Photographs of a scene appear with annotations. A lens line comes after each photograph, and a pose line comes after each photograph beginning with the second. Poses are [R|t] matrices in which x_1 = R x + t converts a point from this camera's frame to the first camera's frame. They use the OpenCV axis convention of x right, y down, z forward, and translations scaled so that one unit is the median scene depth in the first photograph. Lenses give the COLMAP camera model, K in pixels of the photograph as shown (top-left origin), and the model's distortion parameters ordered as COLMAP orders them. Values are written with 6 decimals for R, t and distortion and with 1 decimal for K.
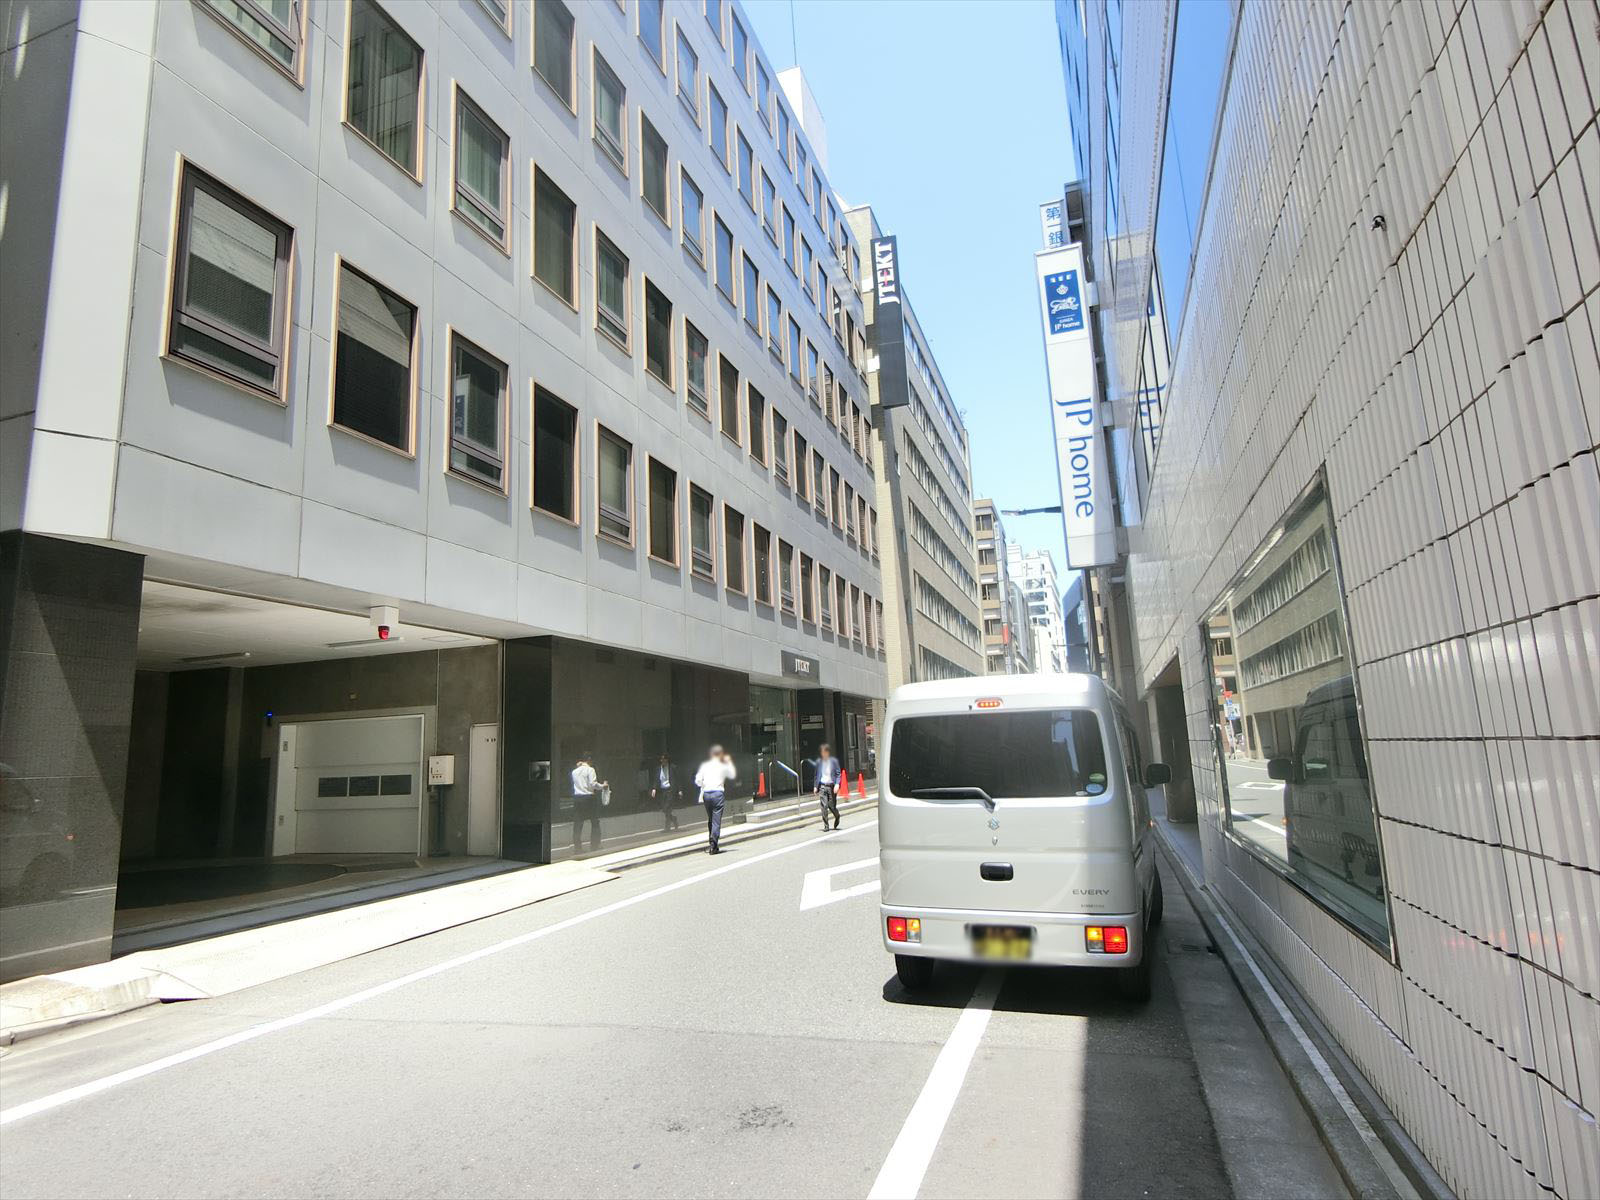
lens RADIAL K [[1015.0, 0, 800.0], [0, 1015.0, 600.0], [0, 0, 1]] dist [-0.002507, -0.001603]
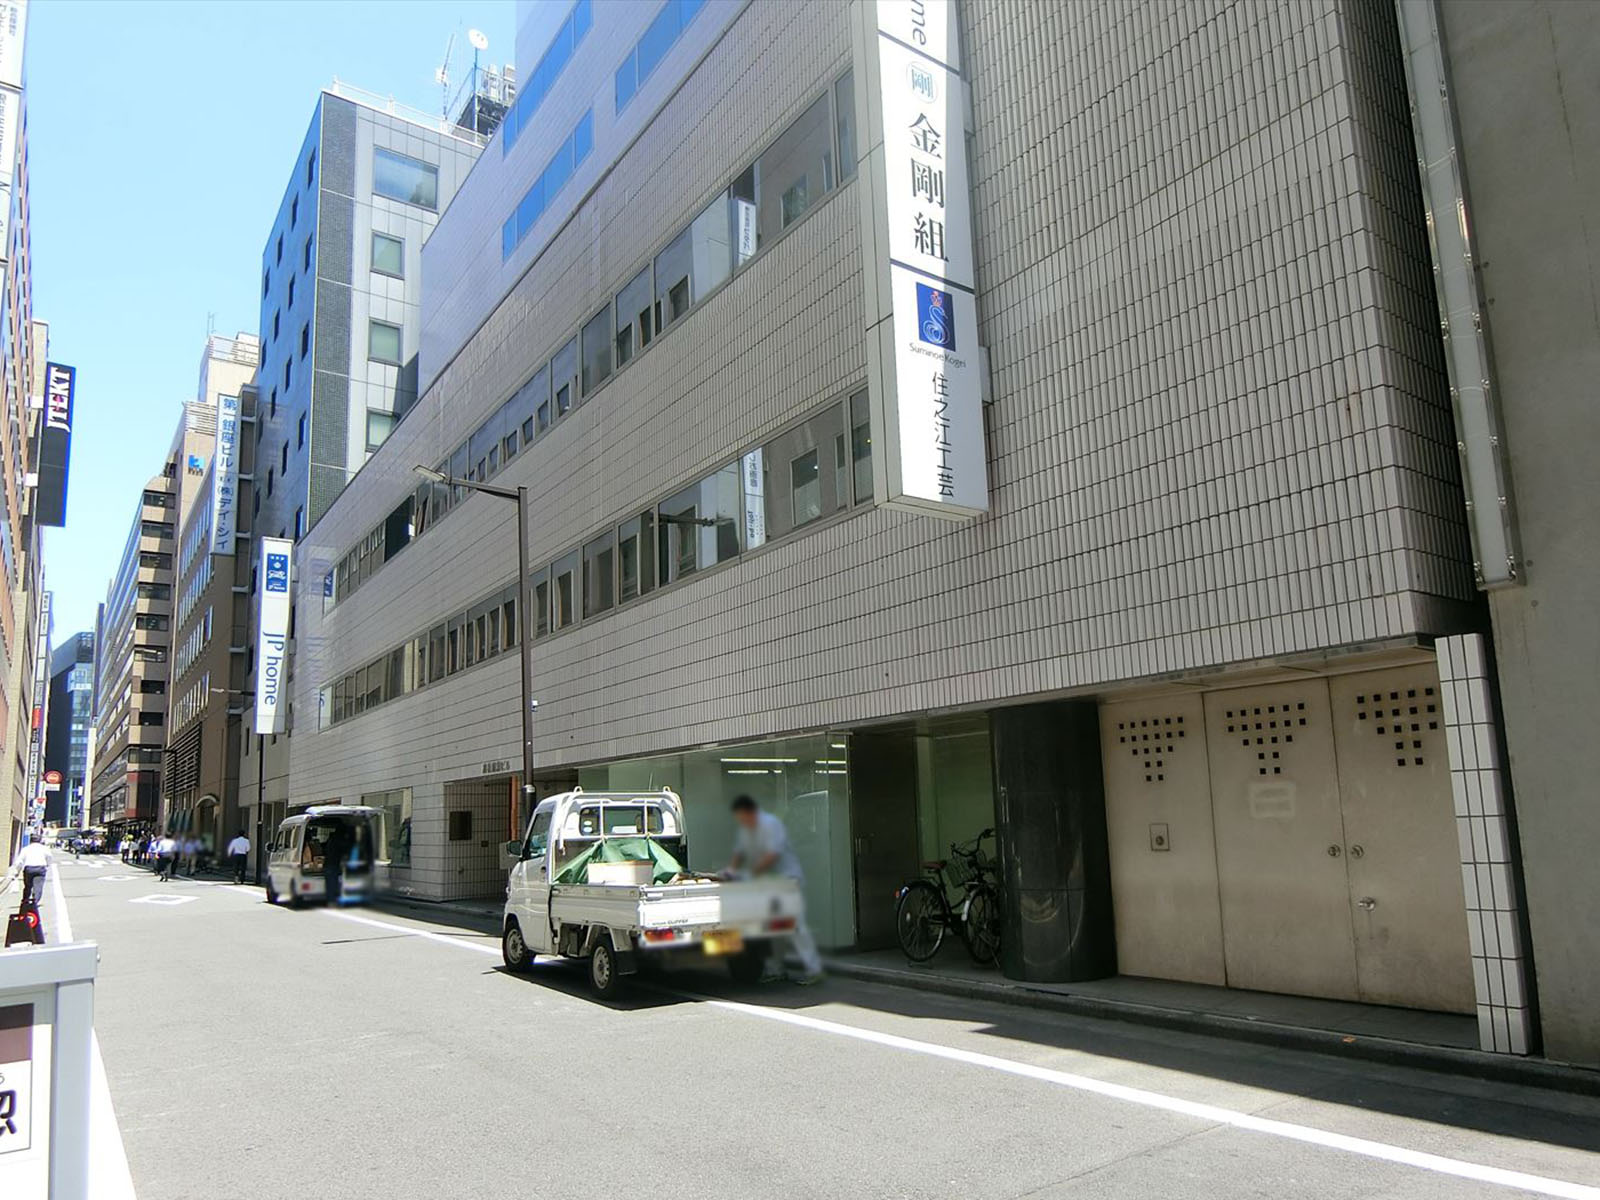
lens RADIAL K [[1015.0, 0, 800.0], [0, 1015.0, 600.0], [0, 0, 1]] dist [-0.002507, -0.001603]
pose [[0.625294, 0.202235, 0.753730, -0.203488], [-0.129228, 0.979337, -0.155560, -0.041113], [-0.769615, -0.000132, 0.638508, -0.336589]]
